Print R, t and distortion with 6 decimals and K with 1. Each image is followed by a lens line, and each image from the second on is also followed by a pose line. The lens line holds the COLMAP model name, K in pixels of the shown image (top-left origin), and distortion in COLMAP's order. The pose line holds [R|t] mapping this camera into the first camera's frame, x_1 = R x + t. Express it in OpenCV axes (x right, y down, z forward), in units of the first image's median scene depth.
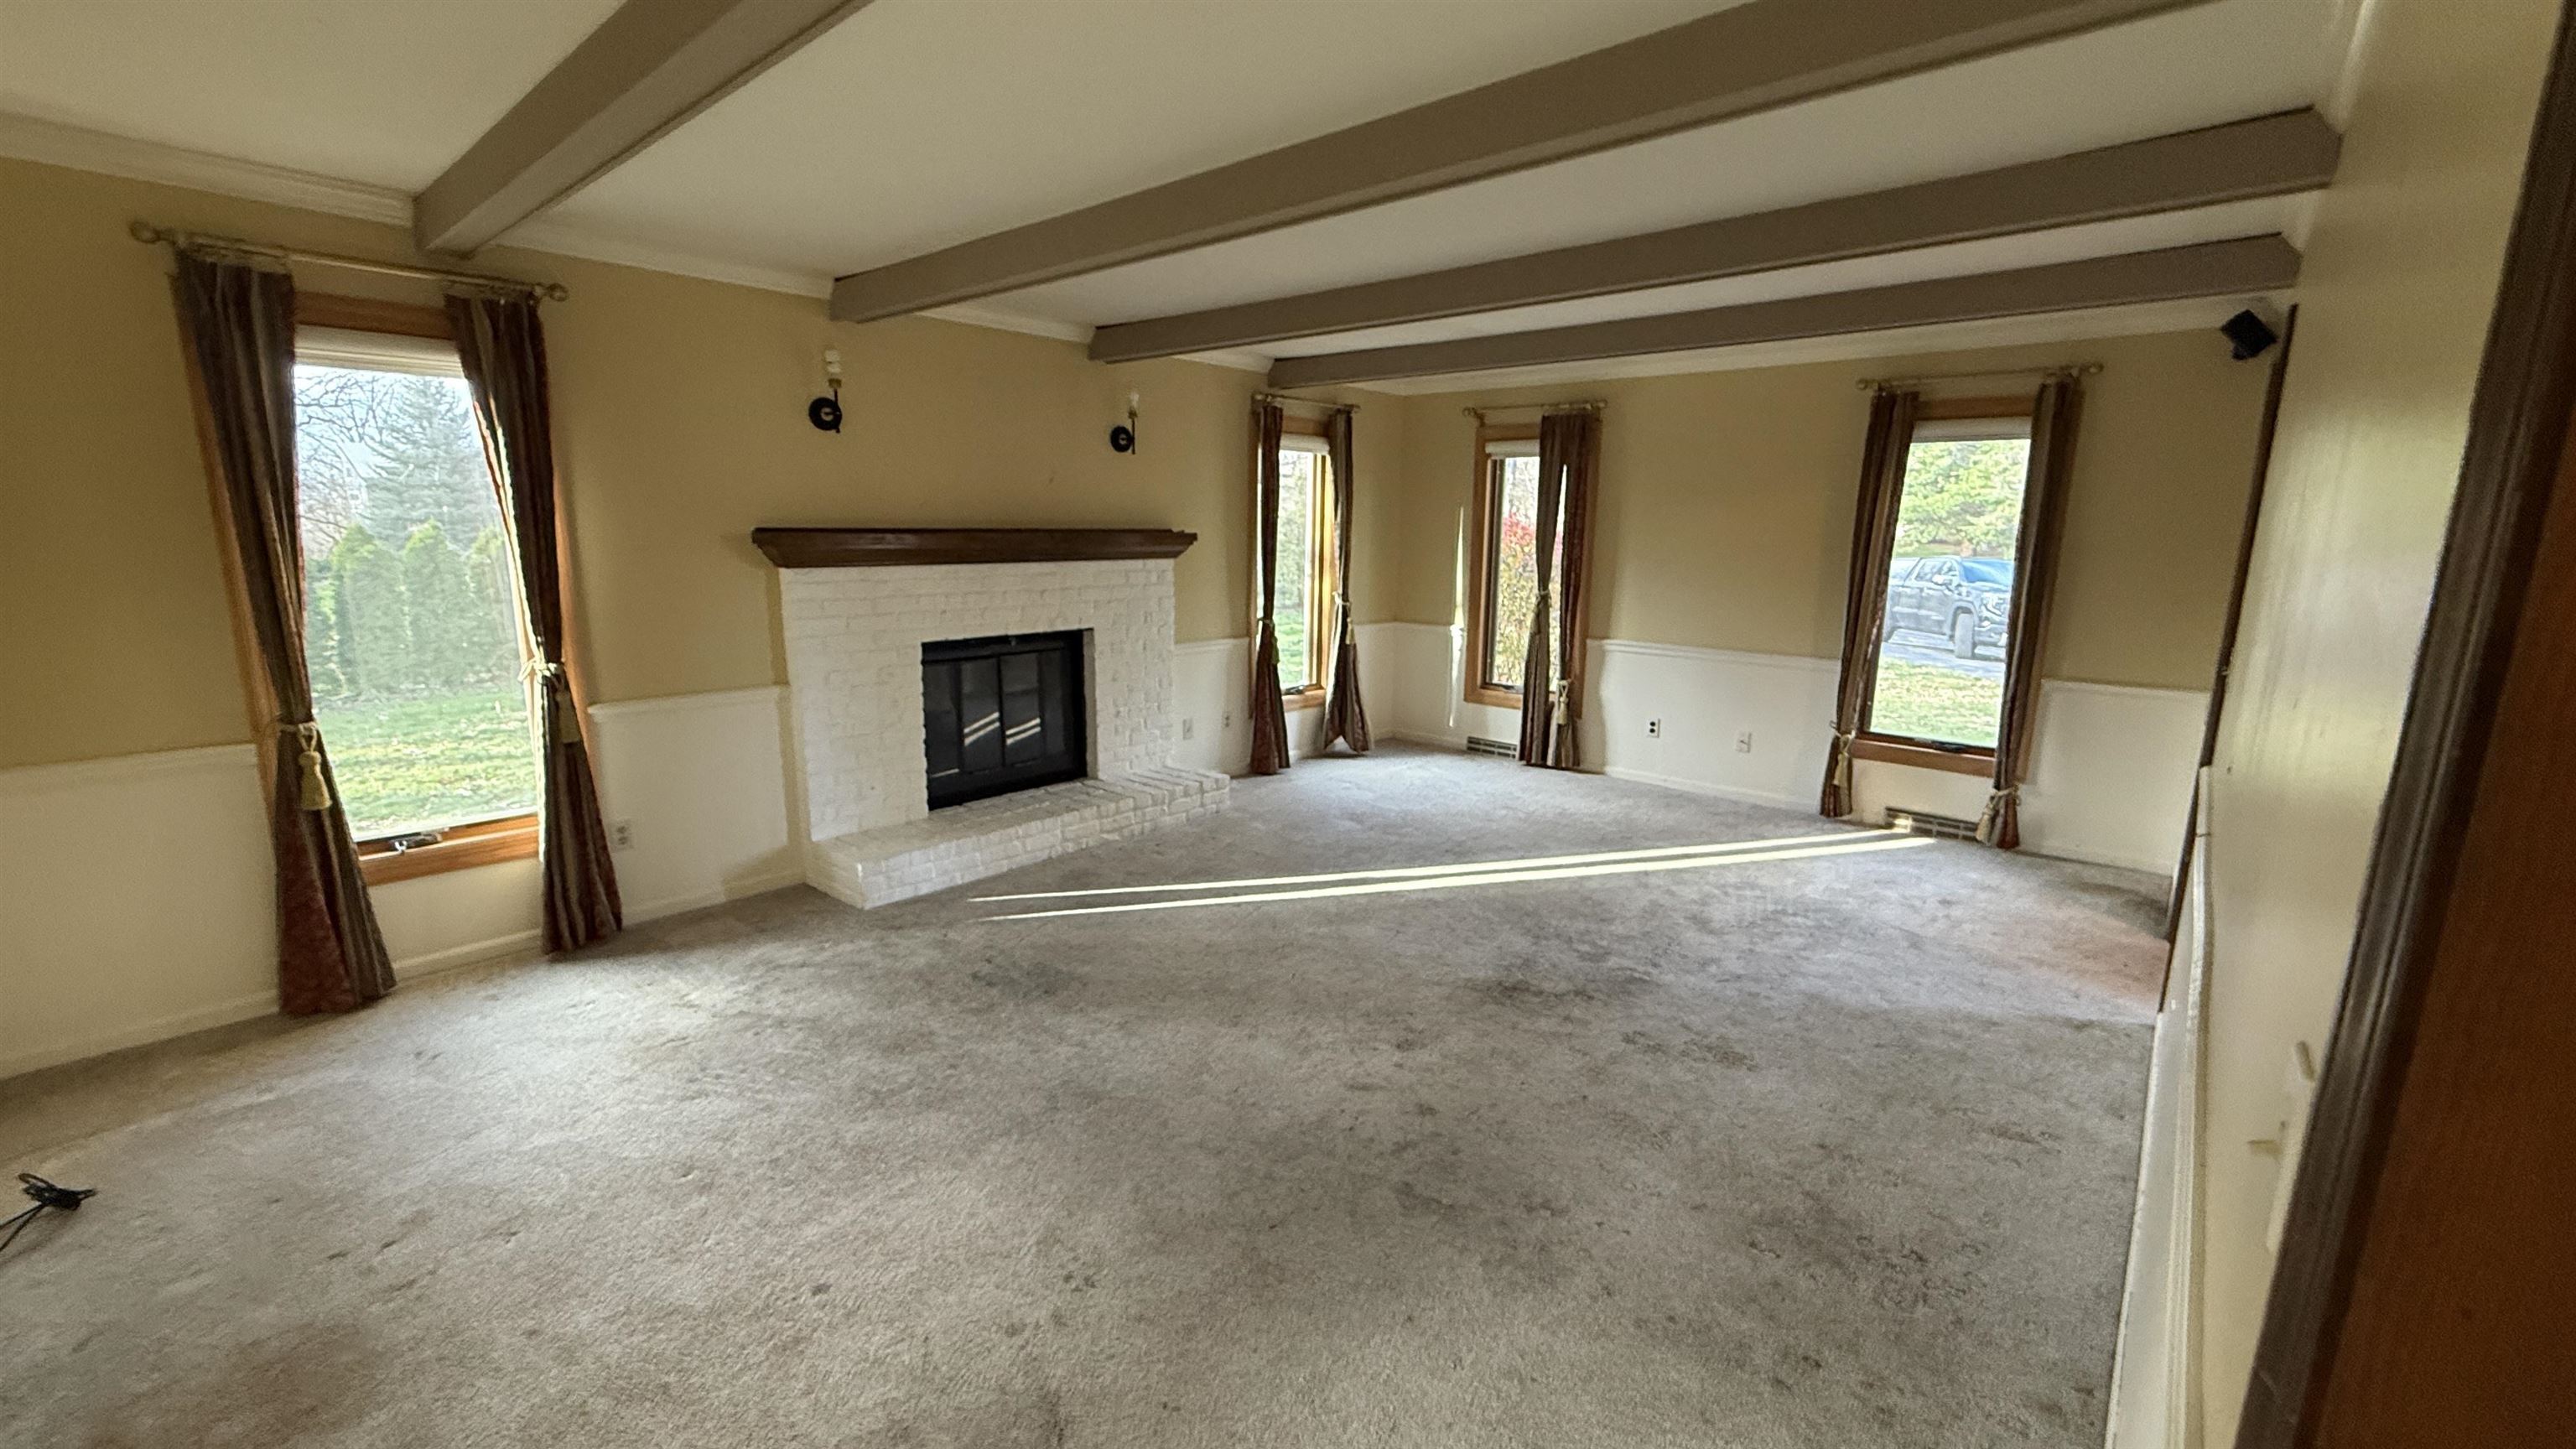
lens RADIAL K [[1036.2, 0, 1292.3], [0, 1036.2, 723.3], [0, 0, 1]] dist [0.001635, 0.000017]
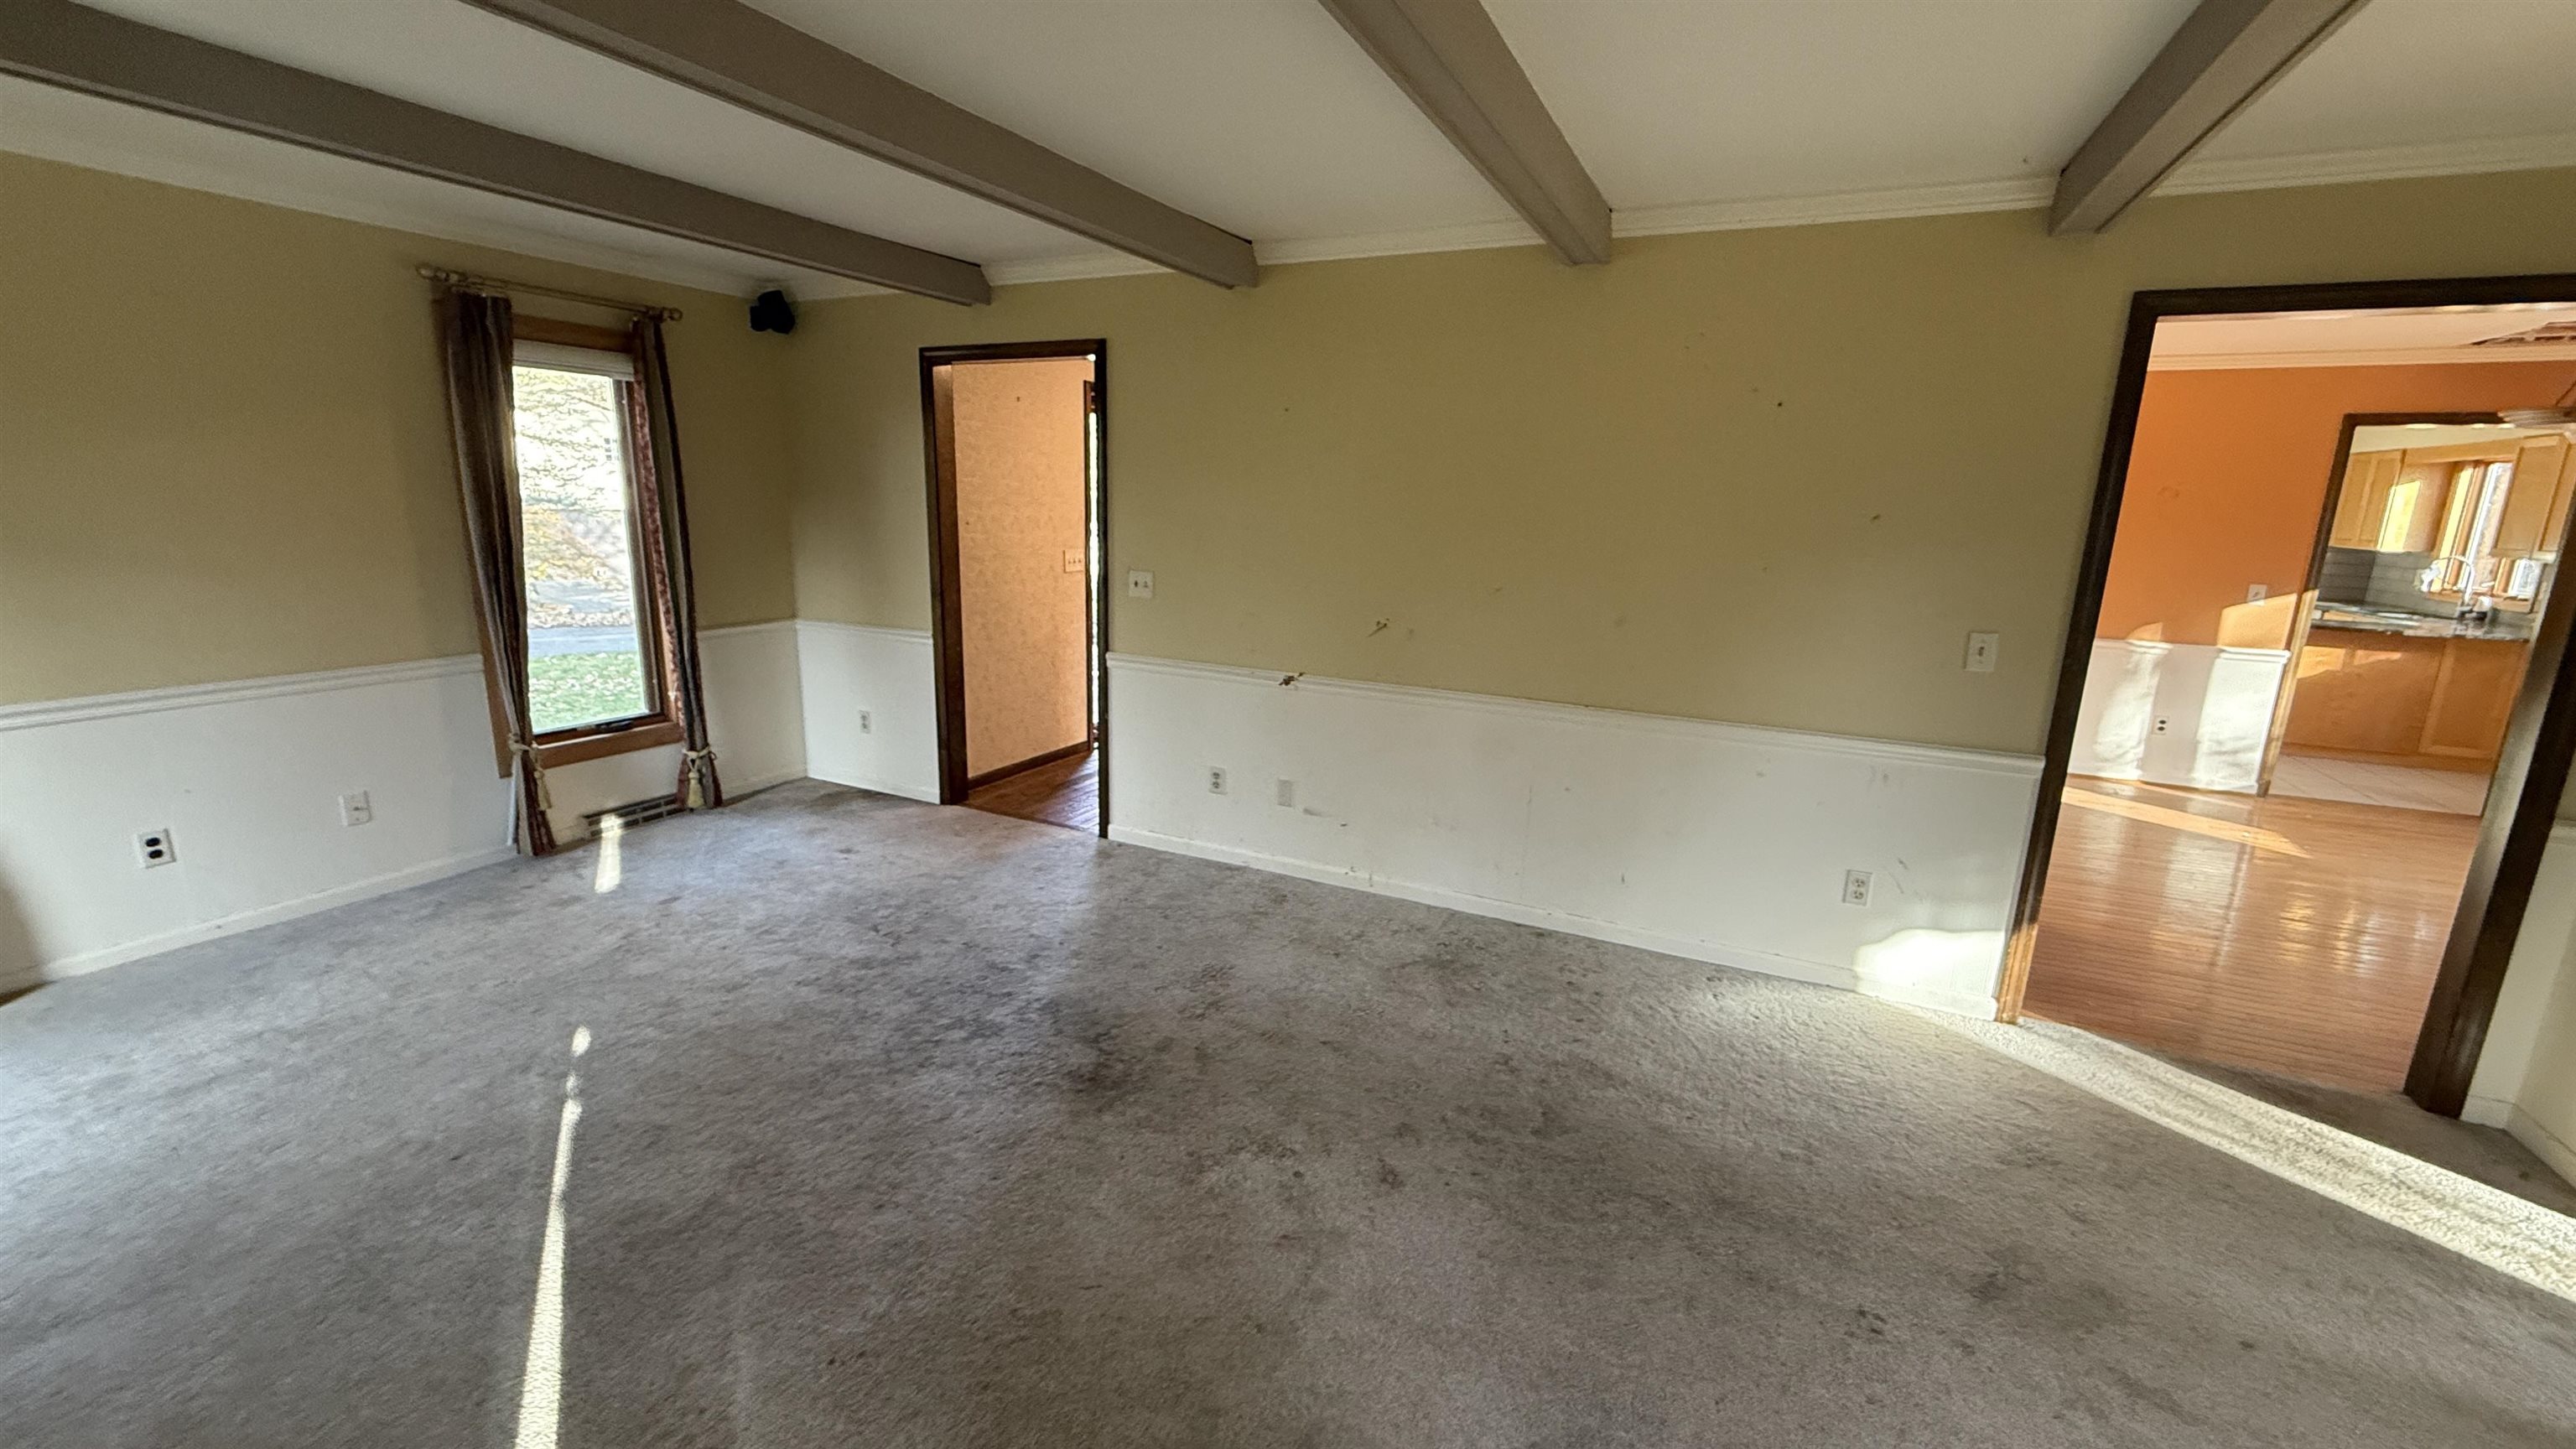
lens RADIAL K [[1036.2, 0, 1285.6], [0, 1036.2, 720.3], [0, 0, 1]] dist [0.001635, 0.000017]
pose [[-0.268238, -0.229134, 0.935706, -0.376361], [0.154982, 0.948386, 0.276668, -0.151231], [-0.950805, 0.219230, -0.218881, 0.725871]]
